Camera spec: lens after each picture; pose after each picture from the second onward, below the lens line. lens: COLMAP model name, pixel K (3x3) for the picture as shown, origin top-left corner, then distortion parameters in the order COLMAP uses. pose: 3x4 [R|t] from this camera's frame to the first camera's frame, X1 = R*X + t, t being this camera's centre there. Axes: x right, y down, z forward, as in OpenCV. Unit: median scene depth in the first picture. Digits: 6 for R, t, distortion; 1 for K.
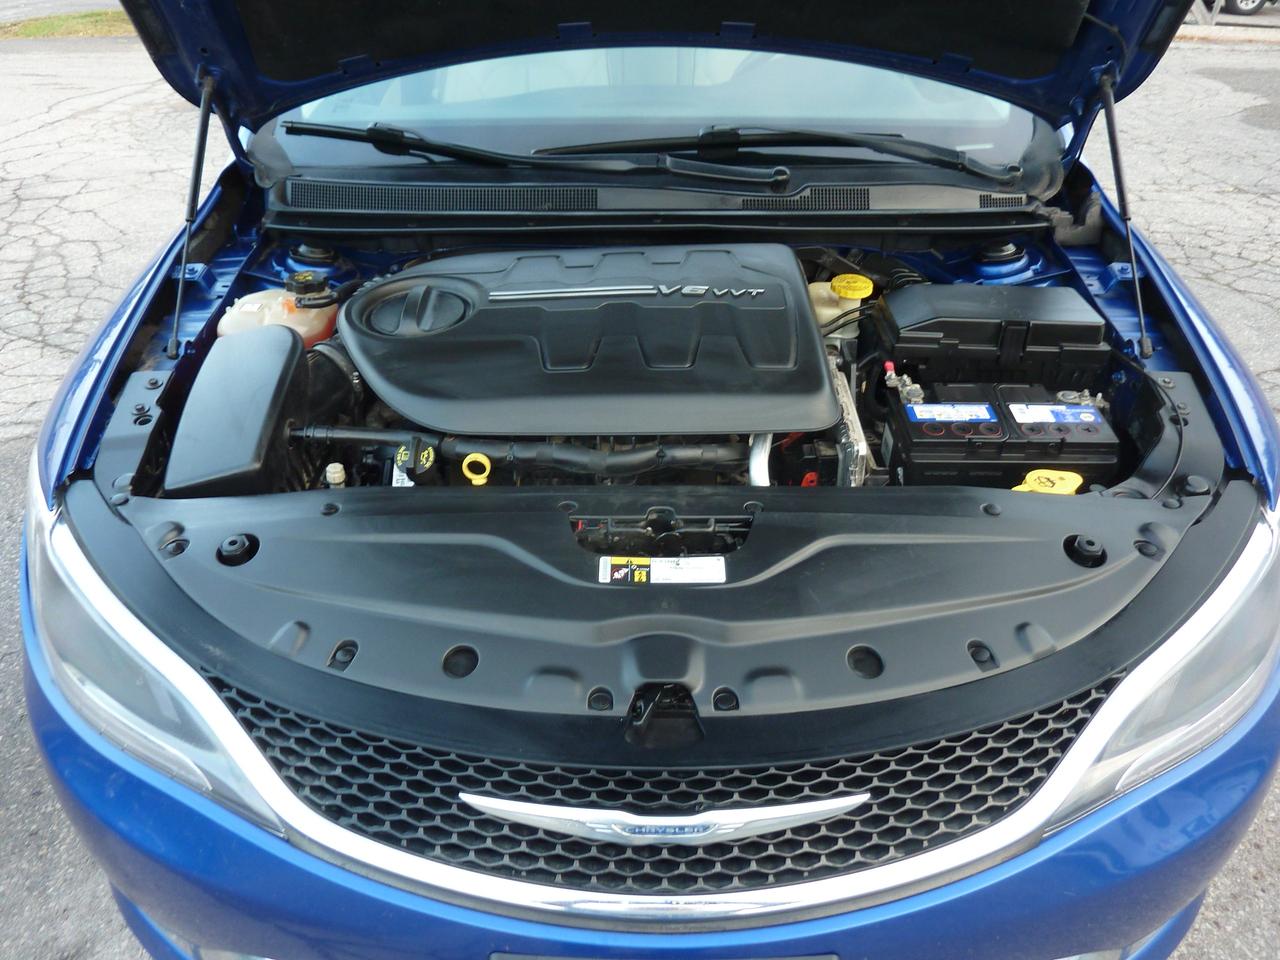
lens RADIAL K [[970.8, 0, 642.4], [0, 970.8, 478.5], [0, 0, 1]] dist [-0.034242, 0.000245]
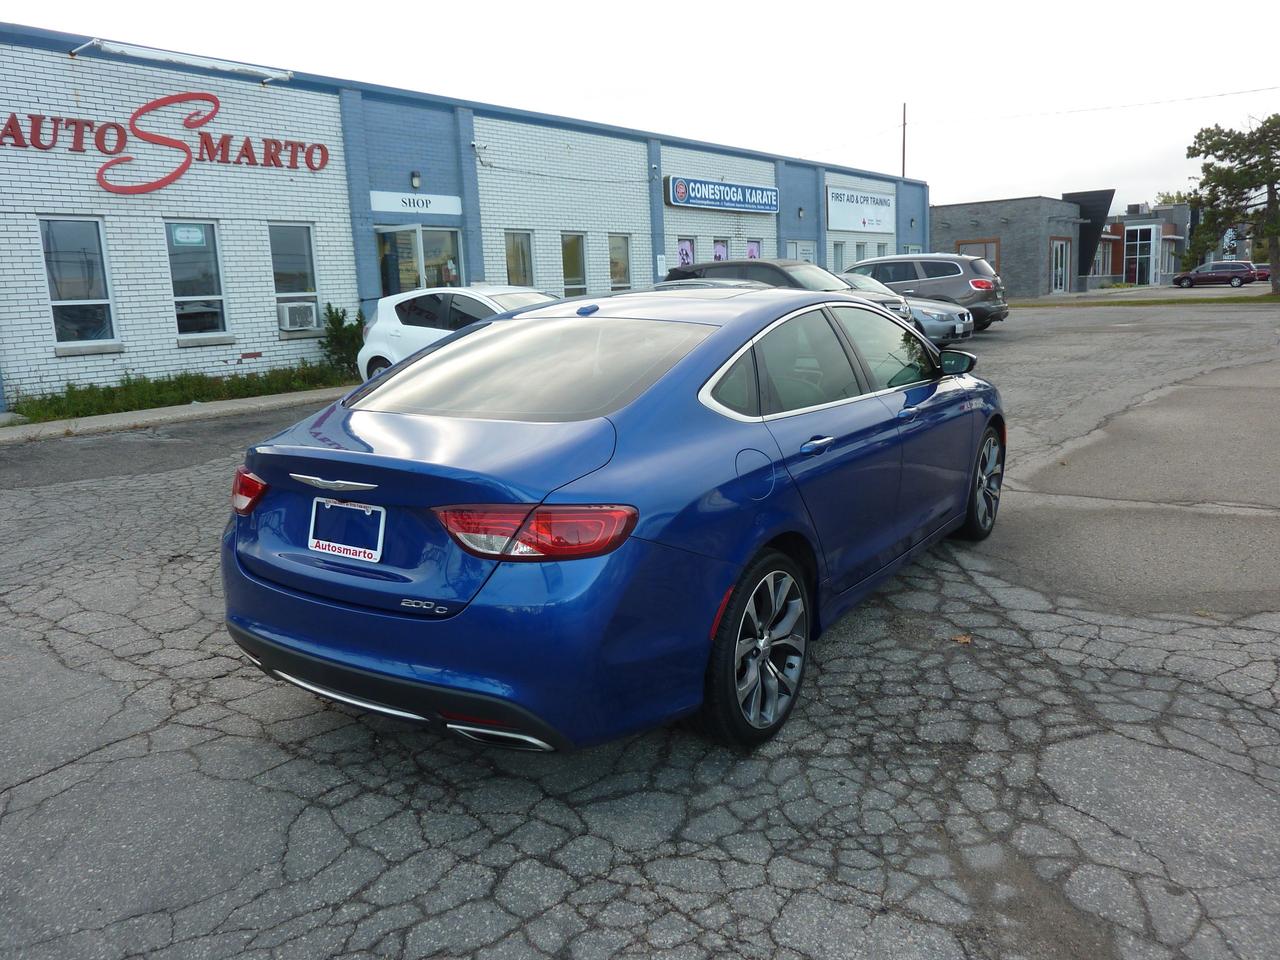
lens RADIAL K [[970.8, 0, 642.4], [0, 970.8, 478.5], [0, 0, 1]] dist [-0.034242, 0.000245]
pose [[-0.834573, -0.086440, 0.544074, -1.339107], [0.321127, 0.726133, 0.607954, -2.326912], [-0.447622, 0.682099, -0.578253, 3.572247]]
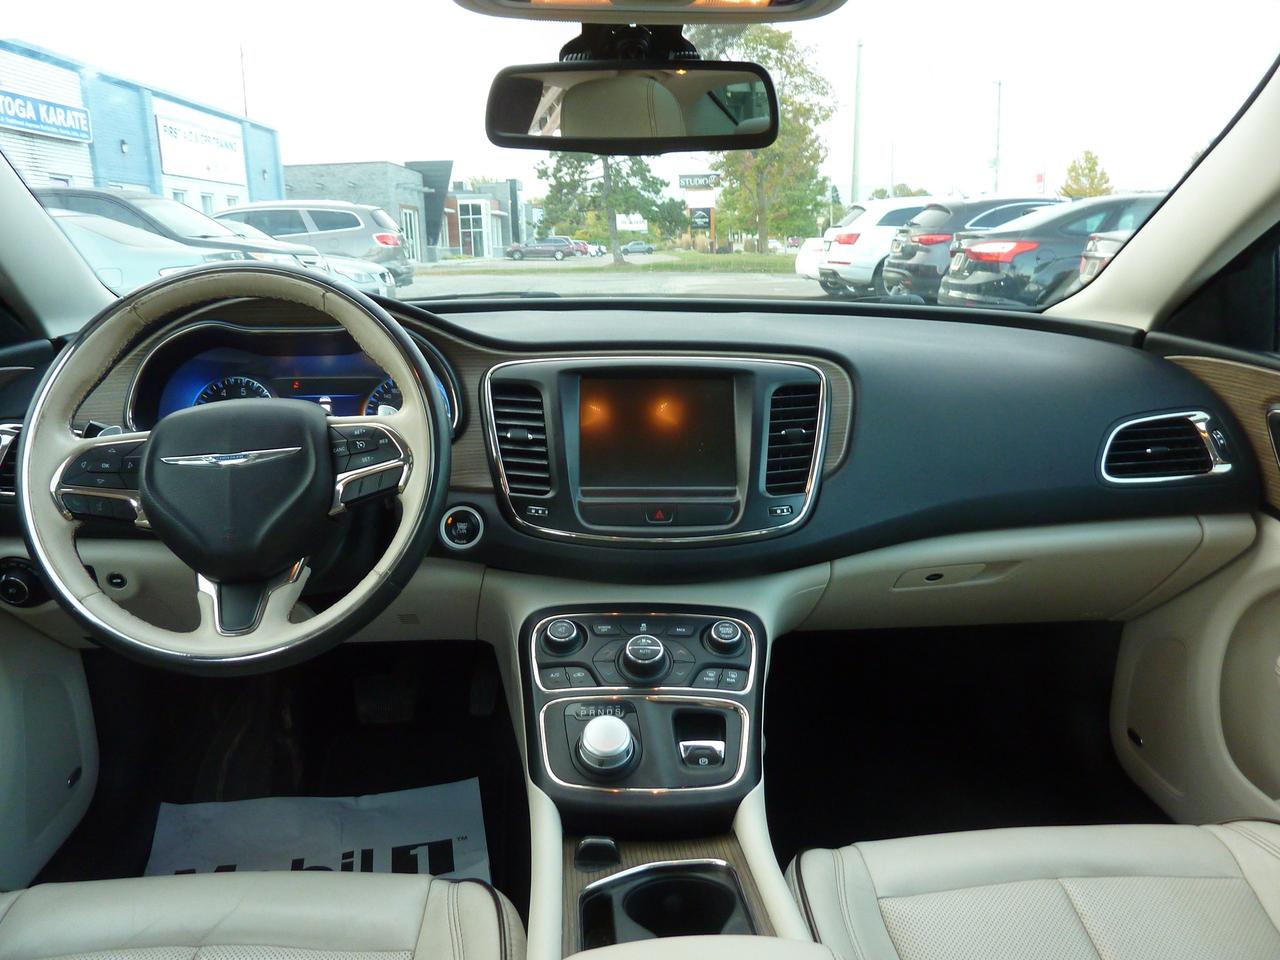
lens RADIAL K [[973.0, 0, 640.2], [0, 973.0, 472.8], [0, 0, 1]] dist [-0.026259, -0.004112]
pose [[-0.997234, 0.019494, -0.071723, 0.054974], [-0.037851, 0.697279, 0.715800, -0.958822], [0.063965, 0.716535, -0.694613, 1.830730]]
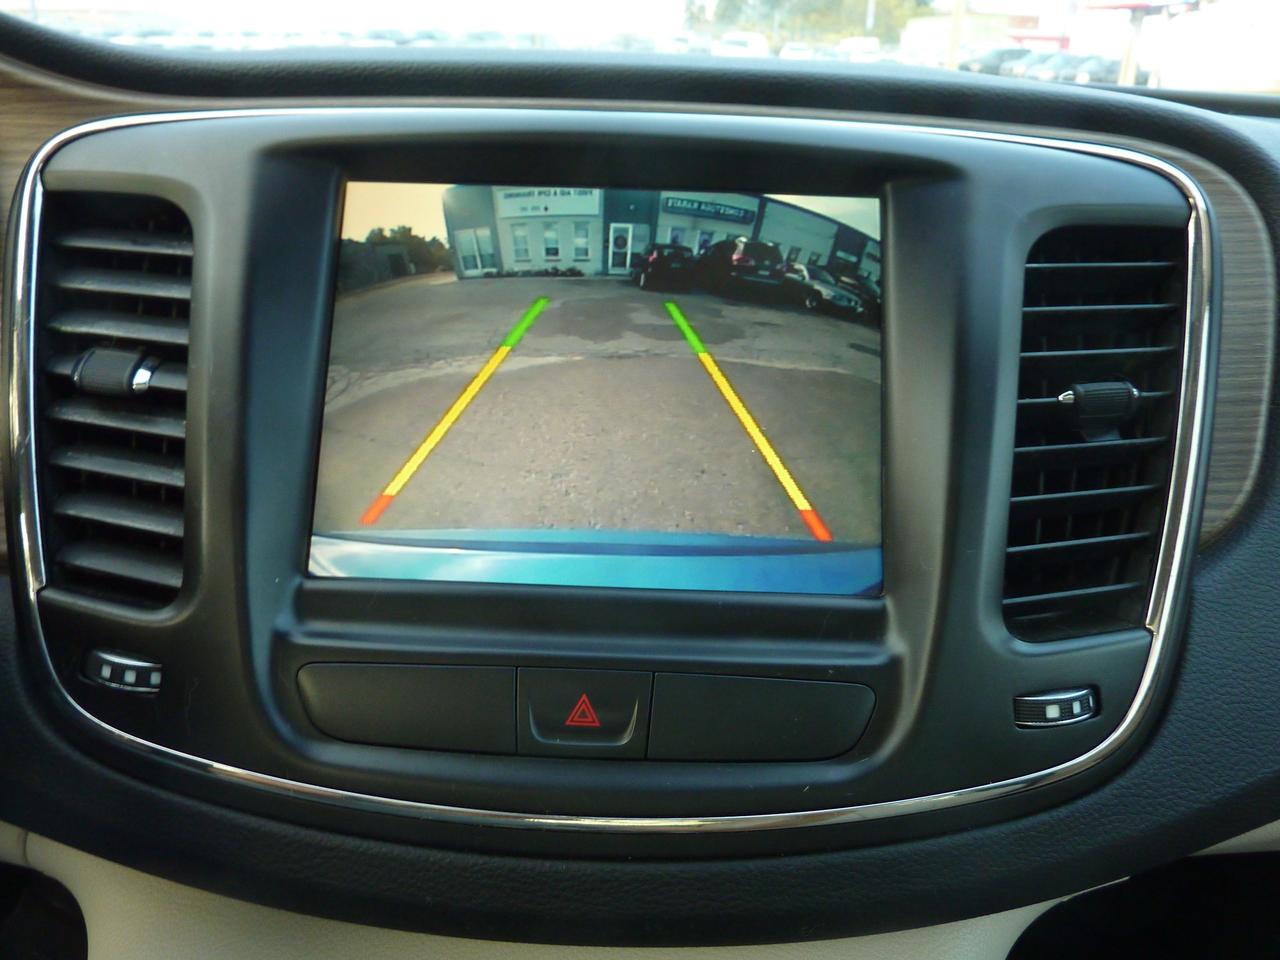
lens RADIAL K [[970.8, 0, 642.4], [0, 970.8, 478.5], [0, 0, 1]] dist [-0.034242, 0.000245]
pose [[-0.999811, -0.011776, -0.015493, -0.007931], [-0.019456, 0.621074, 0.783510, -0.644374], [0.000396, 0.783663, -0.621186, 1.489152]]
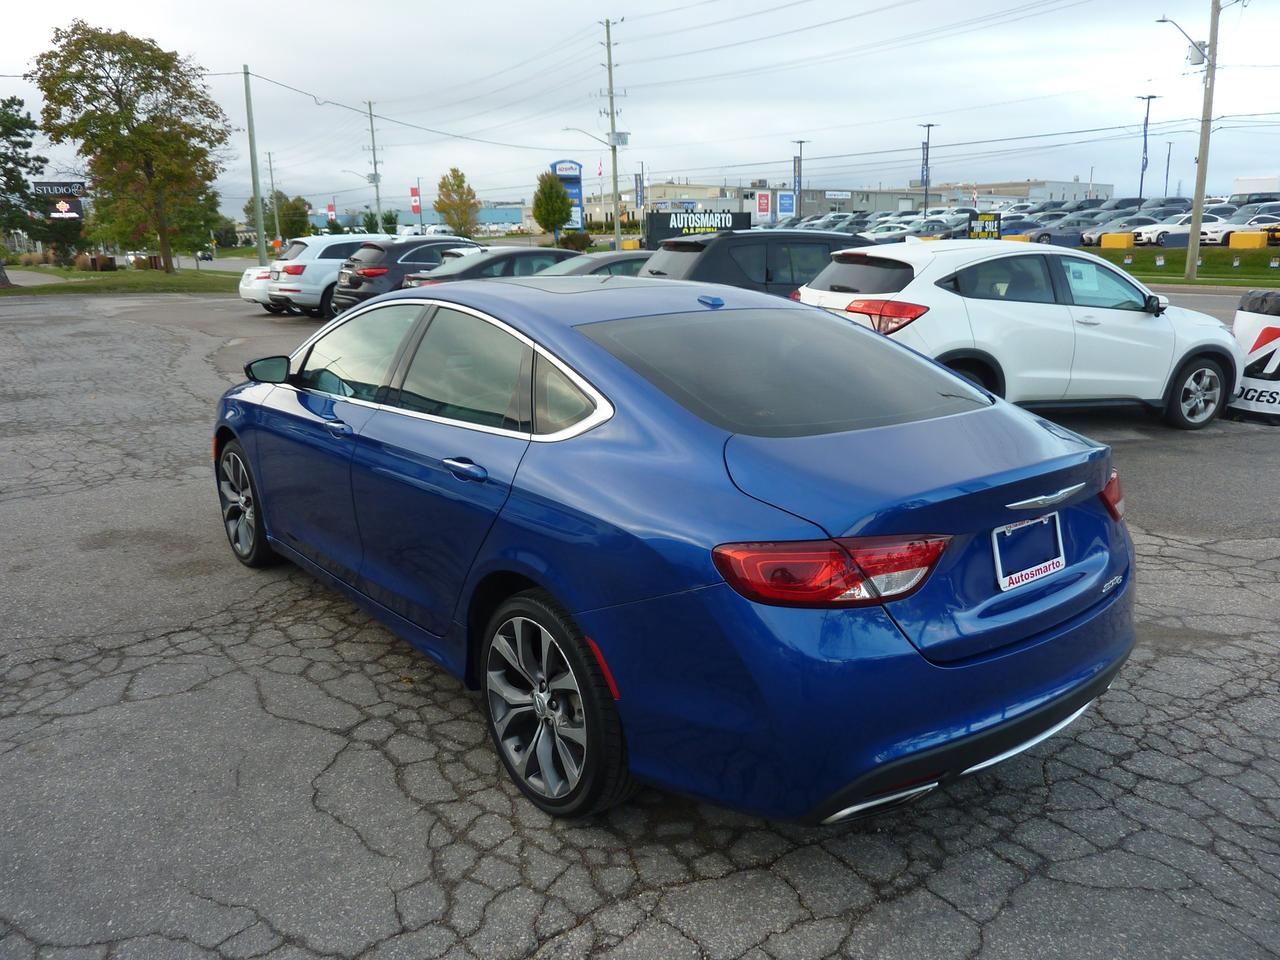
lens RADIAL K [[970.8, 0, 642.4], [0, 970.8, 478.5], [0, 0, 1]] dist [-0.034242, 0.000245]
pose [[-0.777540, 0.142015, -0.612588, 1.395569], [-0.339741, 0.724880, 0.599271, -2.165596], [0.529158, 0.674078, -0.515375, 3.259373]]
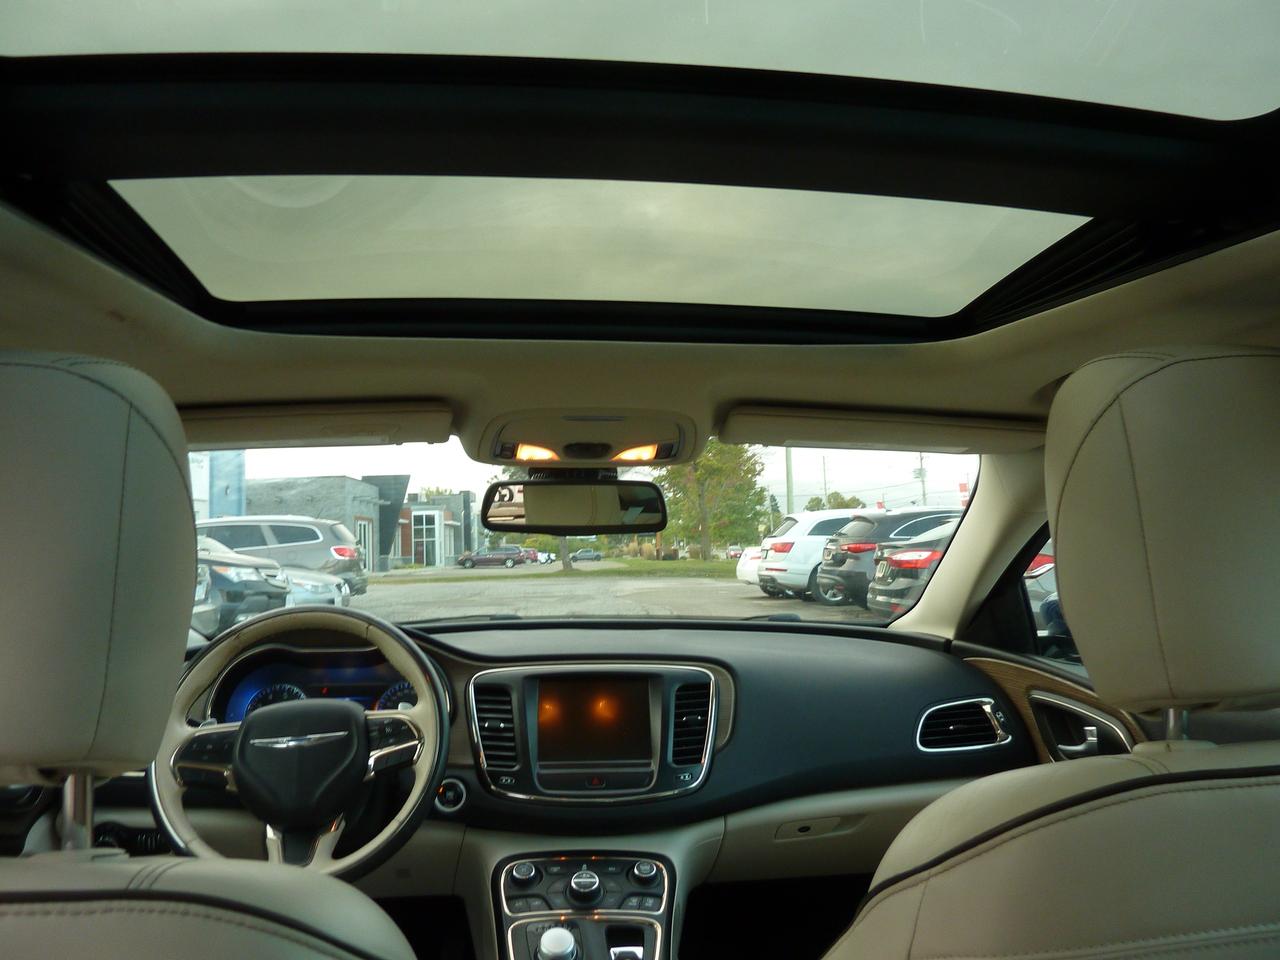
lens RADIAL K [[970.8, 0, 642.4], [0, 970.8, 478.5], [0, 0, 1]] dist [-0.034242, 0.000245]
pose [[-0.991594, 0.001662, -0.129378, 0.067859], [-0.059871, 0.880534, 0.470186, -1.134890], [0.114703, 0.473979, -0.873033, 2.041891]]
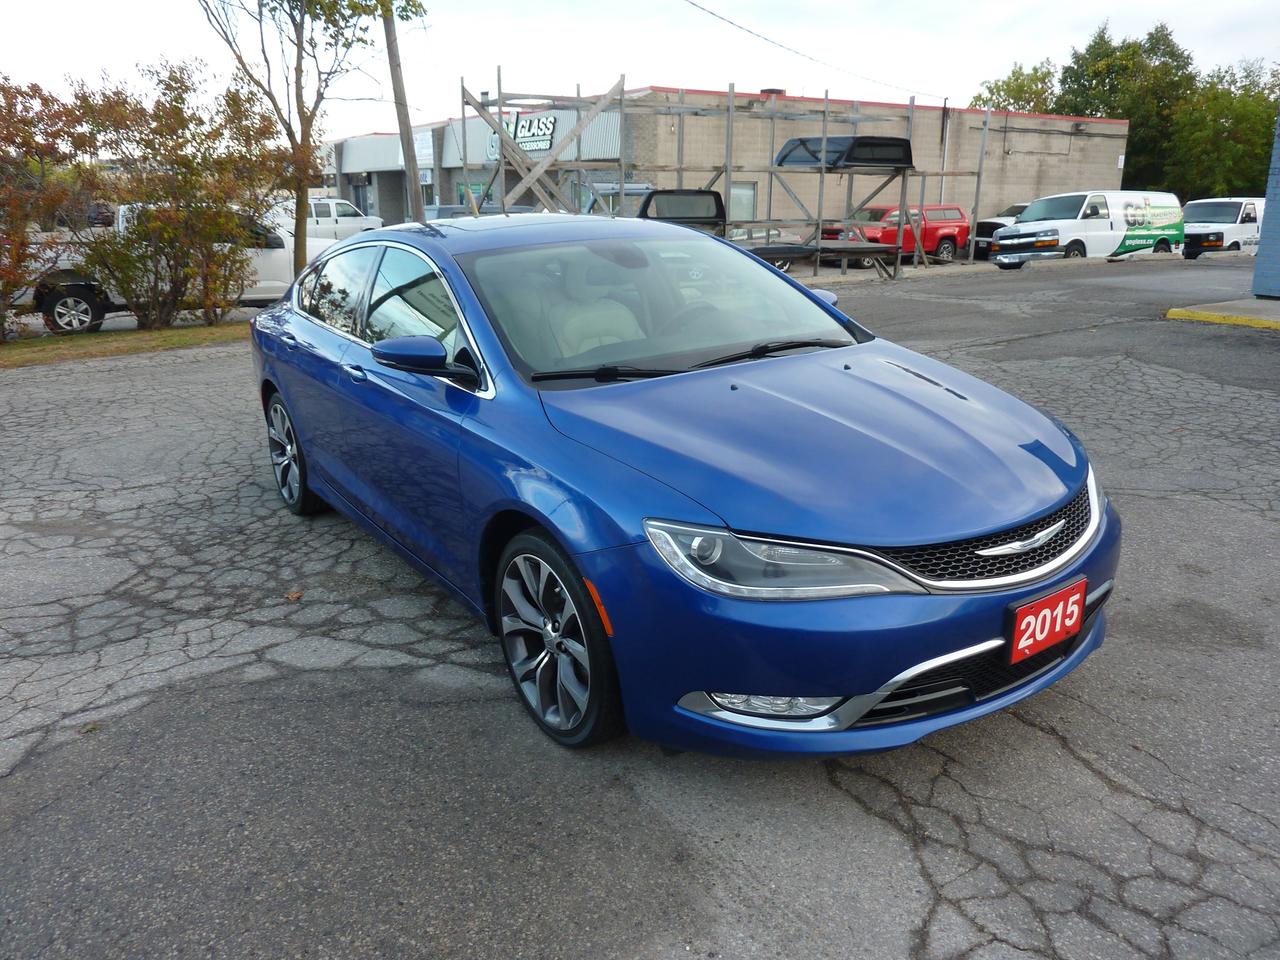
lens RADIAL K [[970.8, 0, 642.4], [0, 970.8, 478.5], [0, 0, 1]] dist [-0.034242, 0.000245]
pose [[0.819182, -0.187134, 0.542146, -1.264538], [0.327384, 0.928711, -0.174112, 0.162676], [-0.470915, 0.320119, 0.822048, -0.443396]]
